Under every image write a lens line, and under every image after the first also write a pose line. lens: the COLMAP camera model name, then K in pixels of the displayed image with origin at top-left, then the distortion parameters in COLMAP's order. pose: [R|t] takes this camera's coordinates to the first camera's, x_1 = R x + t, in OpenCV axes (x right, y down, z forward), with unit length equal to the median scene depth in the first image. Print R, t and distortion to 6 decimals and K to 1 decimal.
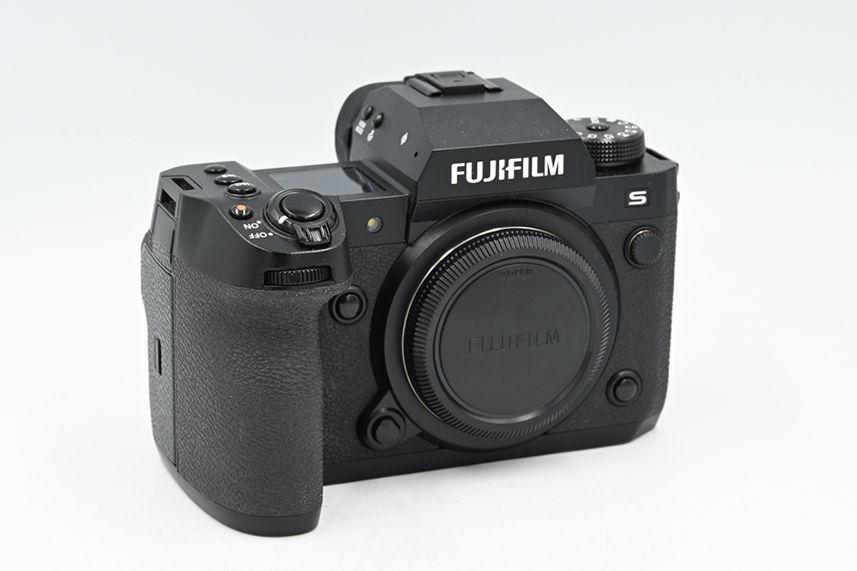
lens RADIAL K [[2341.2, 0, 428.5], [0, 2341.2, 285.5], [0, 0, 1]] dist [-0.020980, -0.045898]
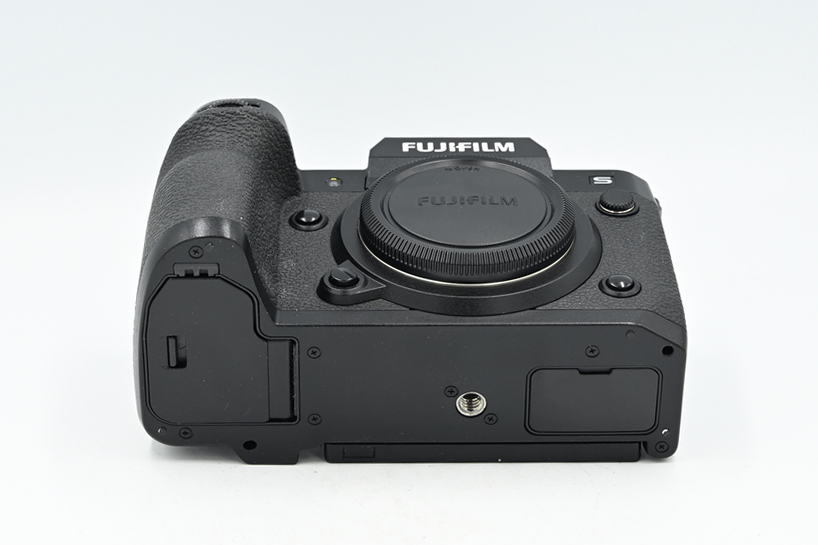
lens RADIAL K [[2234.6, 0, 409.0], [0, 2234.6, 272.5], [0, 0, 1]] dist [-0.020980, -0.045898]
pose [[0.933386, -0.328197, -0.145181, 0.144068], [-0.074561, 0.218371, -0.973013, 0.975889], [0.351043, 0.919022, 0.179354, 0.853765]]
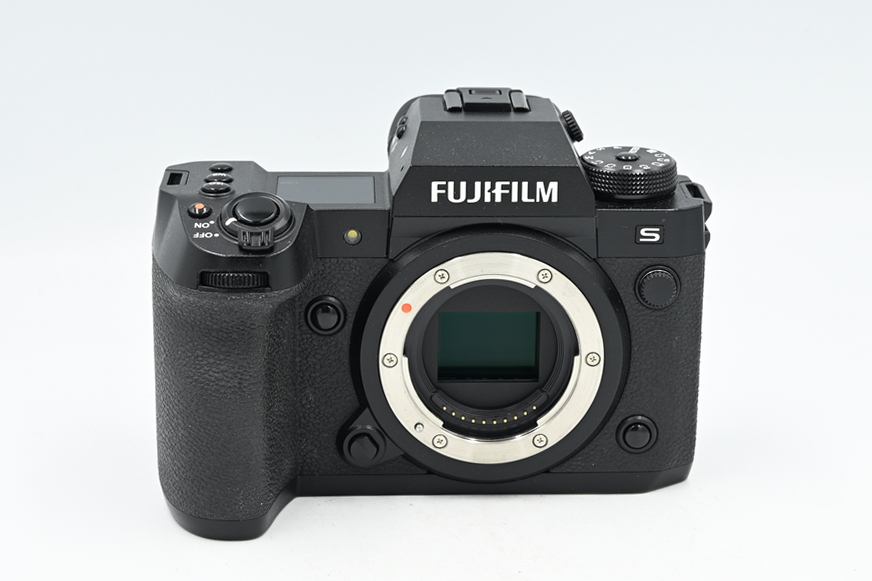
lens RADIAL K [[2382.2, 0, 436.0], [0, 2382.2, 290.5], [0, 0, 1]] dist [-0.020980, -0.045898]
pose [[0.948598, 0.096537, -0.301401, 0.308128], [-0.097725, 0.995151, 0.011172, -0.017825], [0.301018, 0.018856, 0.953432, 0.060714]]
